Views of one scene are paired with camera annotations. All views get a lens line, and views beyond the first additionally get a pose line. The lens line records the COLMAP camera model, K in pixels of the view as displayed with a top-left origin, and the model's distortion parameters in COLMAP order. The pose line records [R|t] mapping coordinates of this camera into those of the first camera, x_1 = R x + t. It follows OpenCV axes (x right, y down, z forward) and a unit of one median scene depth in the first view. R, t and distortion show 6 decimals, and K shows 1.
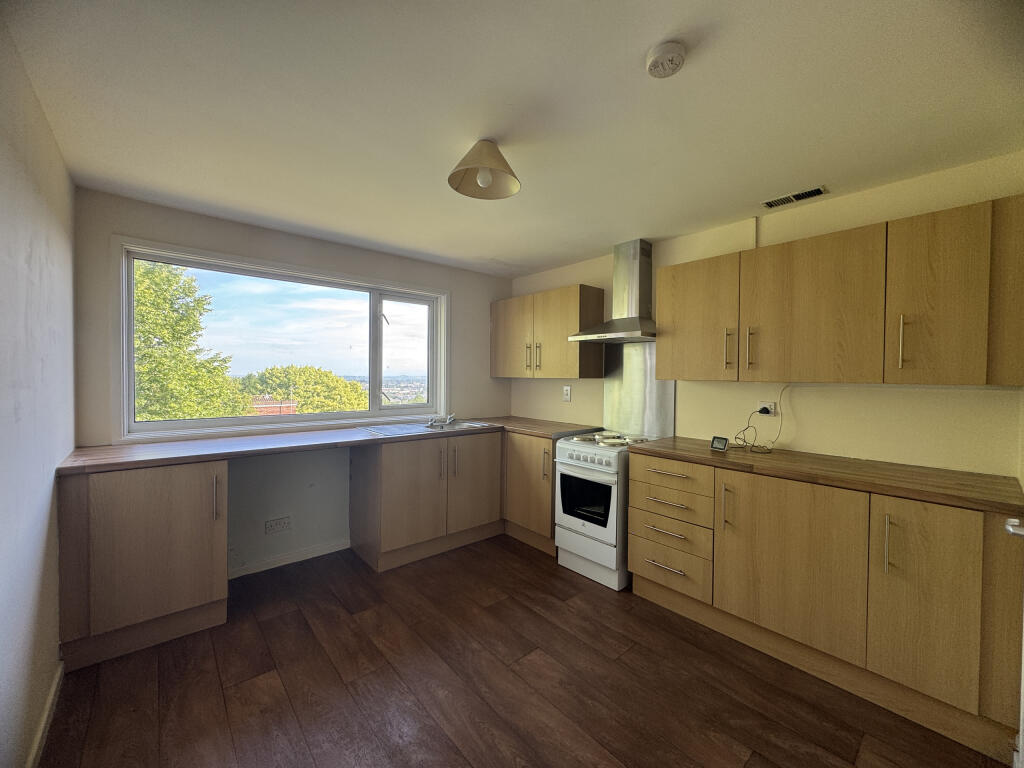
lens RADIAL K [[411.5, 0, 513.8], [0, 411.5, 380.6], [0, 0, 1]] dist [0.001970, 0.000132]
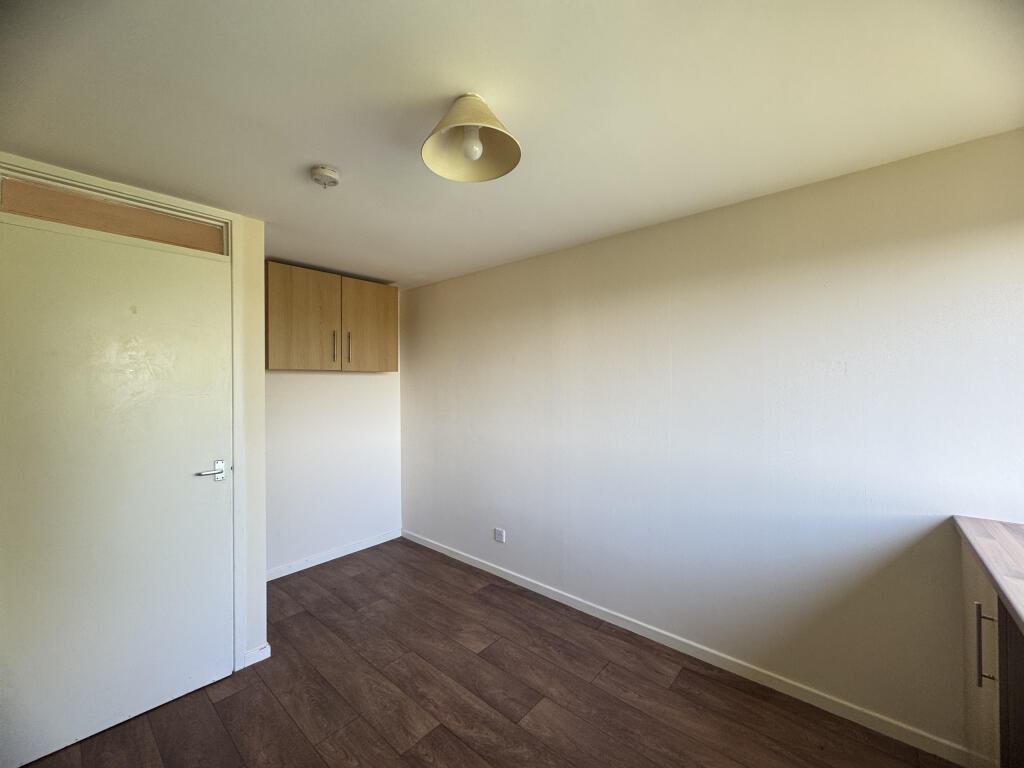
lens RADIAL K [[411.5, 0, 512.6], [0, 411.5, 383.6], [0, 0, 1]] dist [0.001970, 0.000132]
pose [[-0.990392, -0.003806, -0.138233, 0.053595], [-0.005360, 0.999927, 0.010869, -0.033243], [0.138182, 0.011506, -0.990340, 0.916797]]
